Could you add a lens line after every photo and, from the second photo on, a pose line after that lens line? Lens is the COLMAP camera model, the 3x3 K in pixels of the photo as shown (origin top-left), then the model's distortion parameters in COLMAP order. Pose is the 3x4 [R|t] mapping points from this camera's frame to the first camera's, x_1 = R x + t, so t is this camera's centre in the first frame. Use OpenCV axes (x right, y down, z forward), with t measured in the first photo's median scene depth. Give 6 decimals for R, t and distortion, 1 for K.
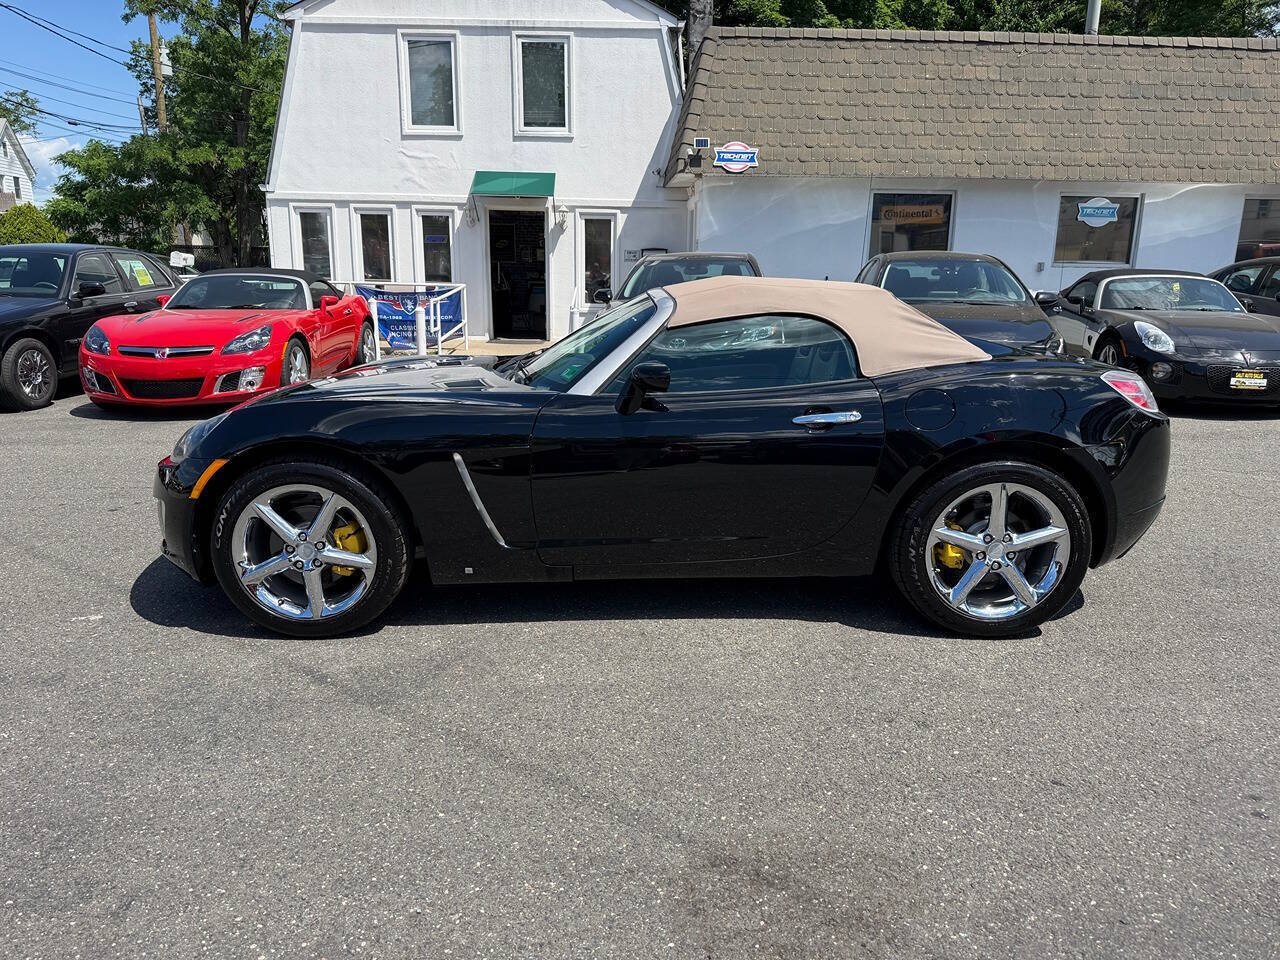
lens RADIAL K [[923.1, 0, 638.5], [0, 923.1, 482.2], [0, 0, 1]] dist [0.019413, -0.022035]
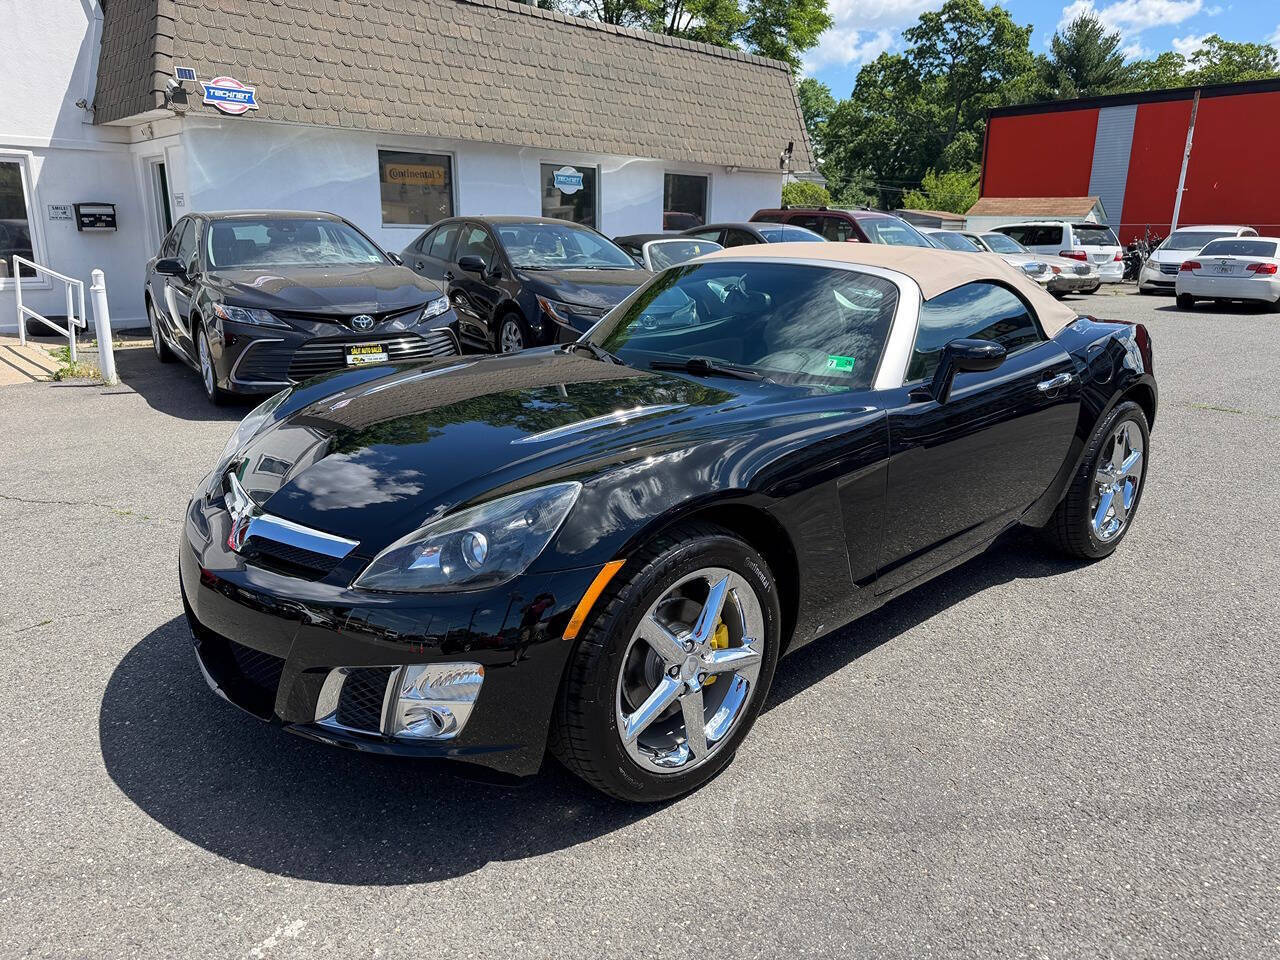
lens RADIAL K [[923.1, 0, 639.3], [0, 923.1, 481.9], [0, 0, 1]] dist [0.019413, -0.022035]
pose [[0.748616, -0.171875, 0.640338, -0.206943], [0.146609, 0.984819, 0.092938, -0.032598], [-0.646591, 0.024304, 0.762450, 0.133847]]
